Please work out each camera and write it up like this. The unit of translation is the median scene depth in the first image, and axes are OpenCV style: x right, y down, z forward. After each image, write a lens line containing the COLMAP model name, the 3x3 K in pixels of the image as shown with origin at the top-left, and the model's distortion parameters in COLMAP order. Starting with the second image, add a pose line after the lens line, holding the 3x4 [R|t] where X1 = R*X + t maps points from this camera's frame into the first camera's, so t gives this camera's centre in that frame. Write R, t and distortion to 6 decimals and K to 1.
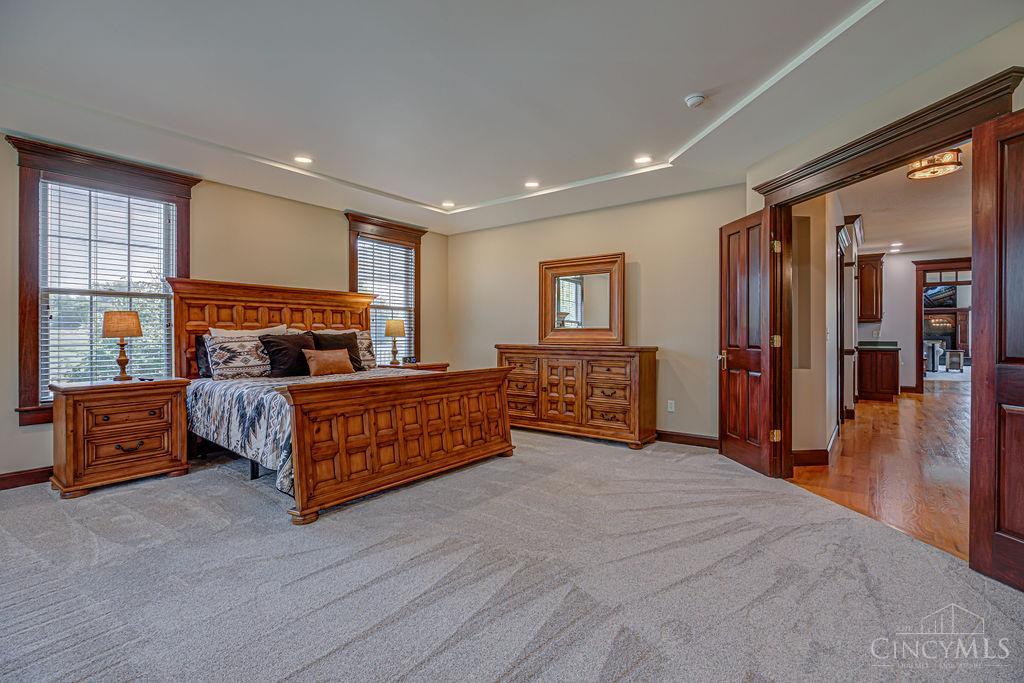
lens RADIAL K [[471.5, 0, 520.1], [0, 471.5, 339.5], [0, 0, 1]] dist [-0.005516, 0.000933]
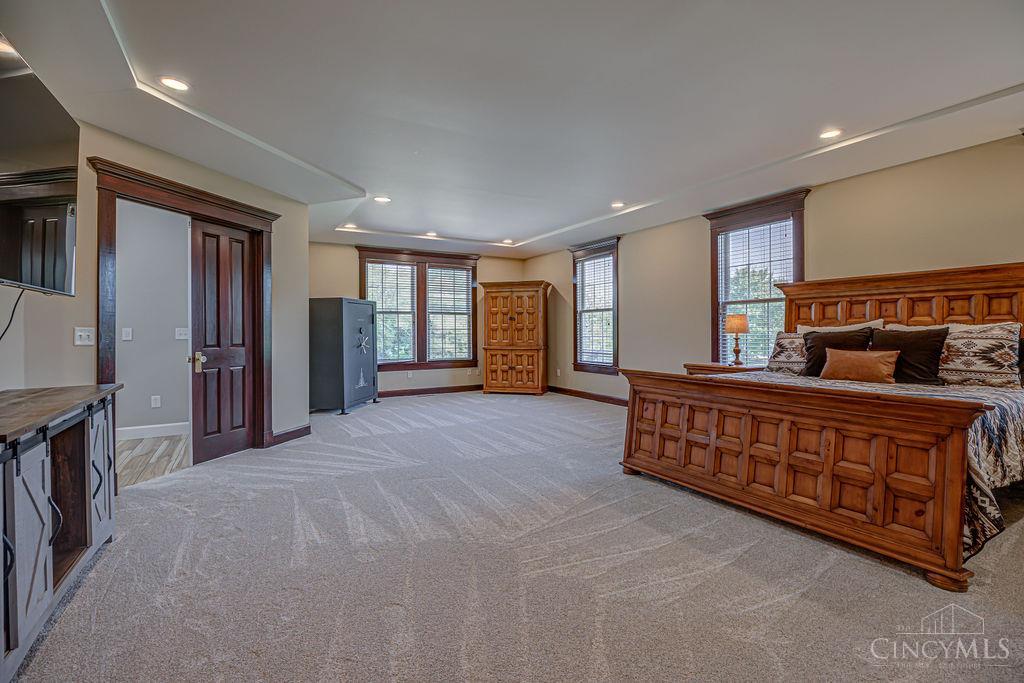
lens RADIAL K [[471.5, 0, 515.8], [0, 471.5, 337.0], [0, 0, 1]] dist [-0.005516, 0.000933]
pose [[-0.378993, 0.012054, -0.925321, 0.594440], [-0.007559, 0.999841, 0.016121, -0.010006], [0.925369, 0.013104, -0.378842, 0.803911]]
